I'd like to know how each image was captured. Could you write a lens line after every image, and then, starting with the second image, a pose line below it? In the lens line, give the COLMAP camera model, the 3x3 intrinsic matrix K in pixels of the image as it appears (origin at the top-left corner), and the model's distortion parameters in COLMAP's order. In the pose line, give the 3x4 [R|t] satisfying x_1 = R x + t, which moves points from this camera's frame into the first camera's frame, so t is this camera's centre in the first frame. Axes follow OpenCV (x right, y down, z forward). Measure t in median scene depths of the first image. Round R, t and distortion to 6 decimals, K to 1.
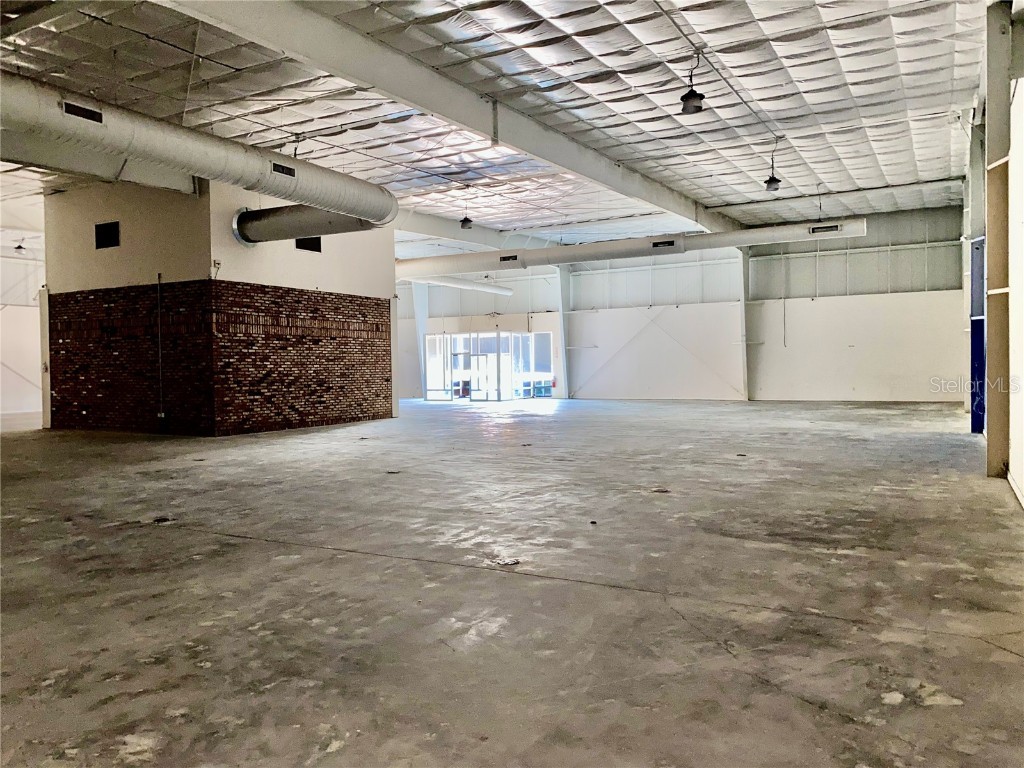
lens RADIAL K [[784.3, 0, 511.9], [0, 784.3, 382.7], [0, 0, 1]] dist [0.039496, -0.057851]
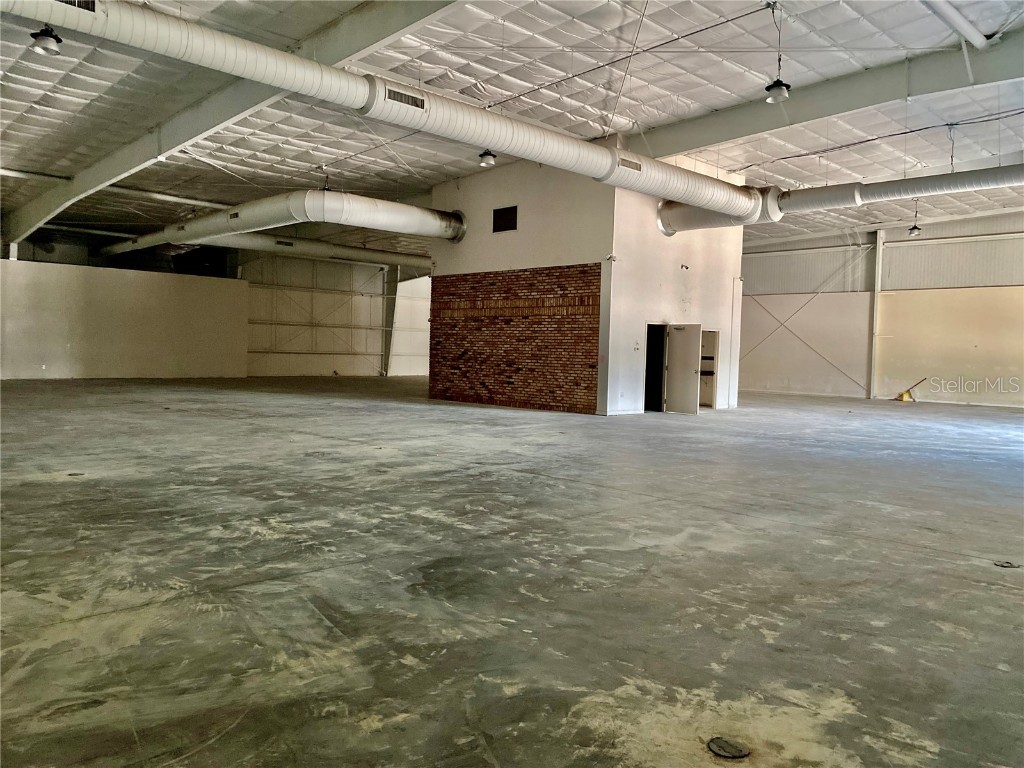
lens RADIAL K [[784.3, 0, 516.7], [0, 784.3, 385.1], [0, 0, 1]] dist [0.039496, -0.057851]
pose [[-0.297726, 0.046745, -0.953506, 0.696208], [-0.042098, 0.997186, 0.062031, -0.033861], [0.953723, 0.058609, -0.294920, 1.307213]]
